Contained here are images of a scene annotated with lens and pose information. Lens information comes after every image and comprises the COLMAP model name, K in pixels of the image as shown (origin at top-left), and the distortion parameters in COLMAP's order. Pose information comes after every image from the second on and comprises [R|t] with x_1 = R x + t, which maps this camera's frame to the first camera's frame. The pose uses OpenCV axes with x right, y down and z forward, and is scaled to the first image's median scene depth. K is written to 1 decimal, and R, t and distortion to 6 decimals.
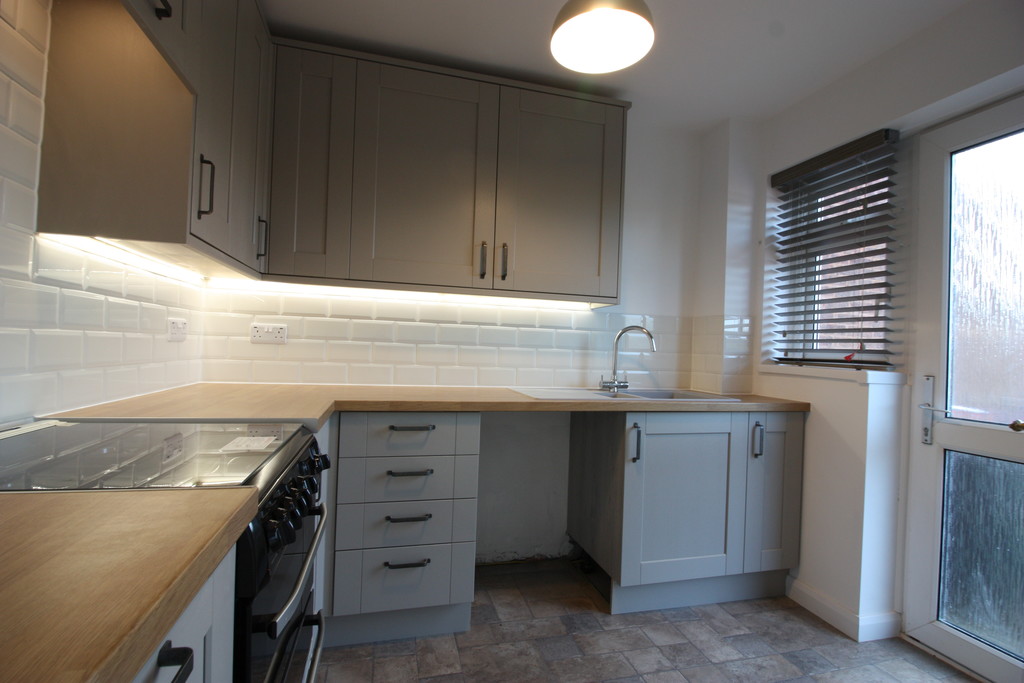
lens RADIAL K [[465.7, 0, 512.7], [0, 465.7, 348.6], [0, 0, 1]] dist [-0.003269, -0.000060]
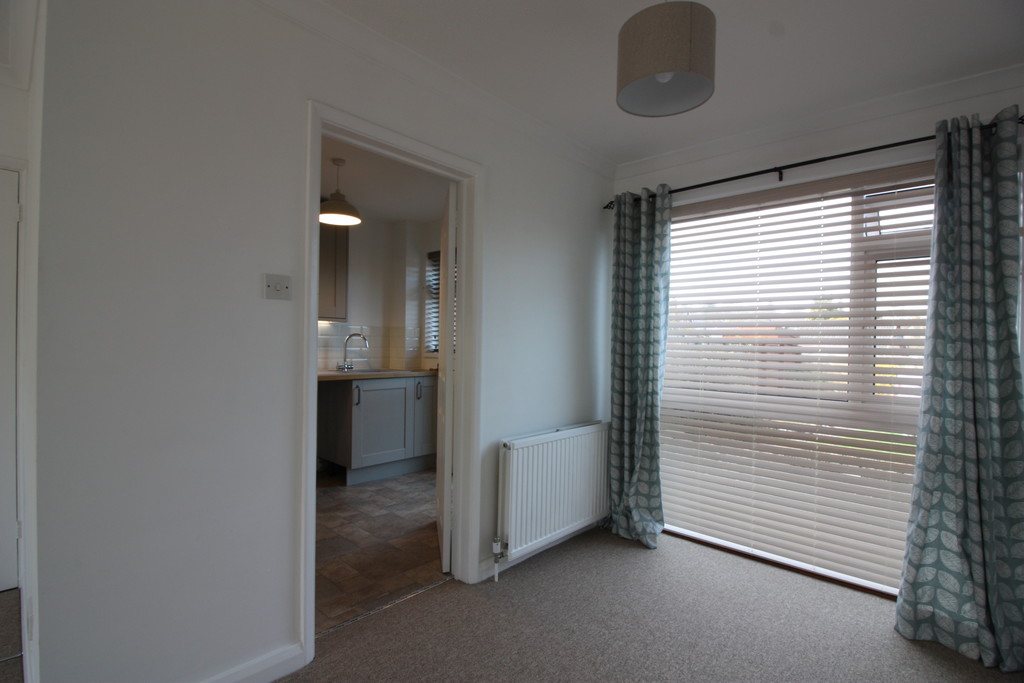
lens RADIAL K [[465.7, 0, 512.7], [0, 465.7, 348.6], [0, 0, 1]] dist [-0.003269, -0.000060]
pose [[0.839718, -0.025658, 0.542416, -0.194299], [0.012880, 0.999543, 0.027342, -0.030998], [-0.542870, -0.015973, 0.839665, -0.787952]]
